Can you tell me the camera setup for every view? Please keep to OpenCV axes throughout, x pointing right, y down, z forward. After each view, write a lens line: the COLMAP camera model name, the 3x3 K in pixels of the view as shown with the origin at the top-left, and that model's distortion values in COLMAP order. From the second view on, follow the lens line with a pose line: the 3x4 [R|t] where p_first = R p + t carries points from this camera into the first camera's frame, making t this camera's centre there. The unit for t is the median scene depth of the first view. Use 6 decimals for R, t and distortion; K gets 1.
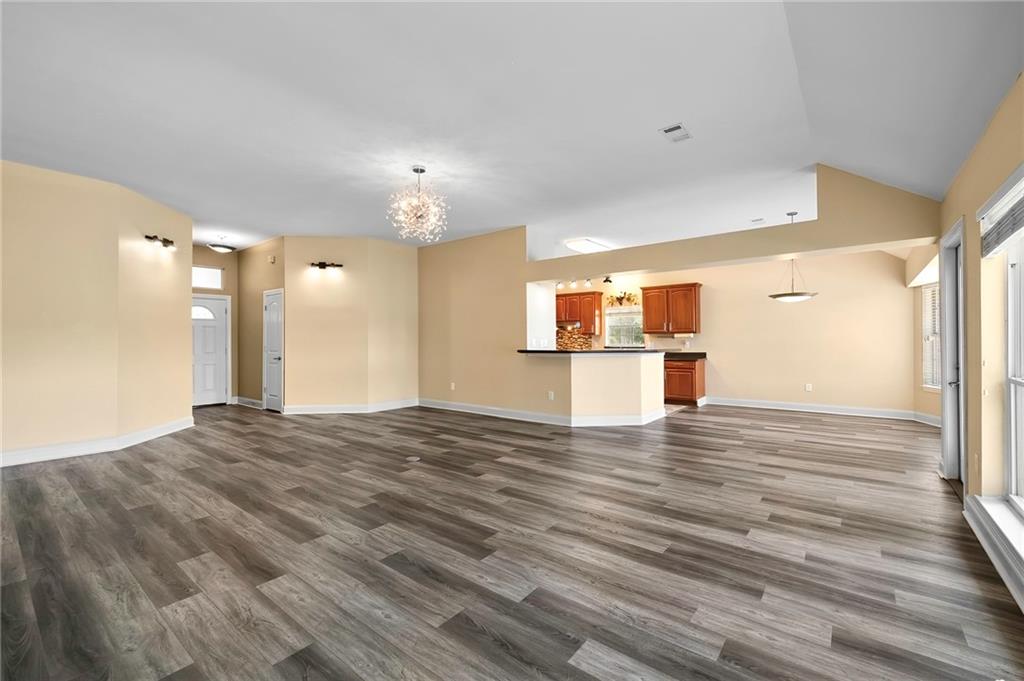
lens RADIAL K [[433.7, 0, 504.7], [0, 433.7, 343.2], [0, 0, 1]] dist [-0.000914, 0.000073]
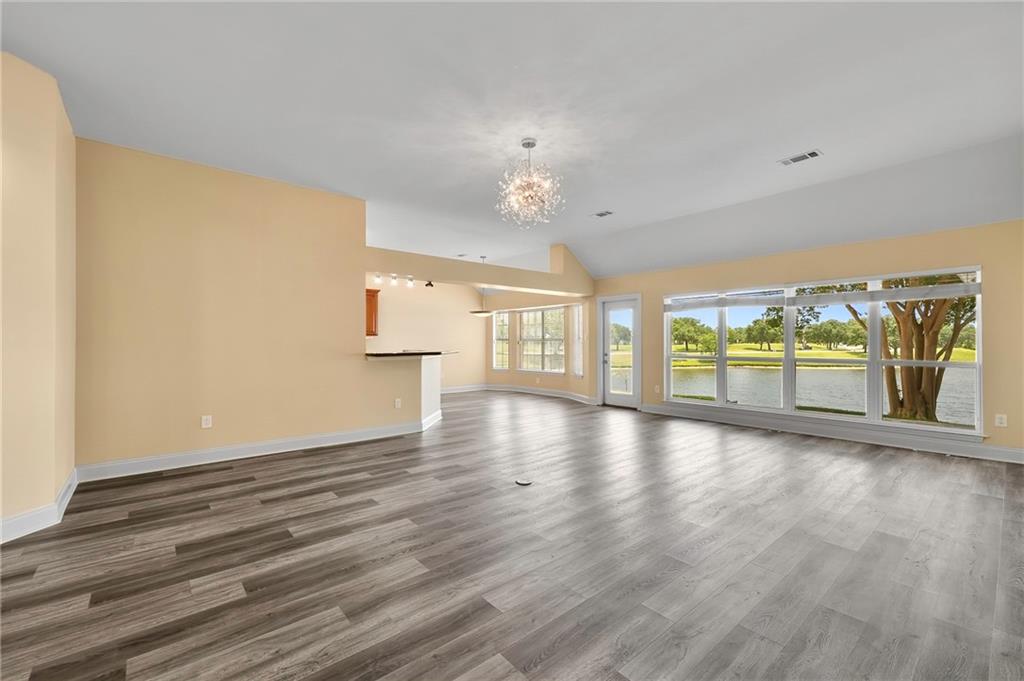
lens RADIAL K [[433.7, 0, 504.7], [0, 433.7, 343.2], [0, 0, 1]] dist [-0.000914, 0.000073]
pose [[0.193277, 0.004463, 0.981134, -0.756976], [0.008637, 0.999943, -0.006250, 0.004470], [-0.981106, 0.009682, 0.193227, 0.632675]]
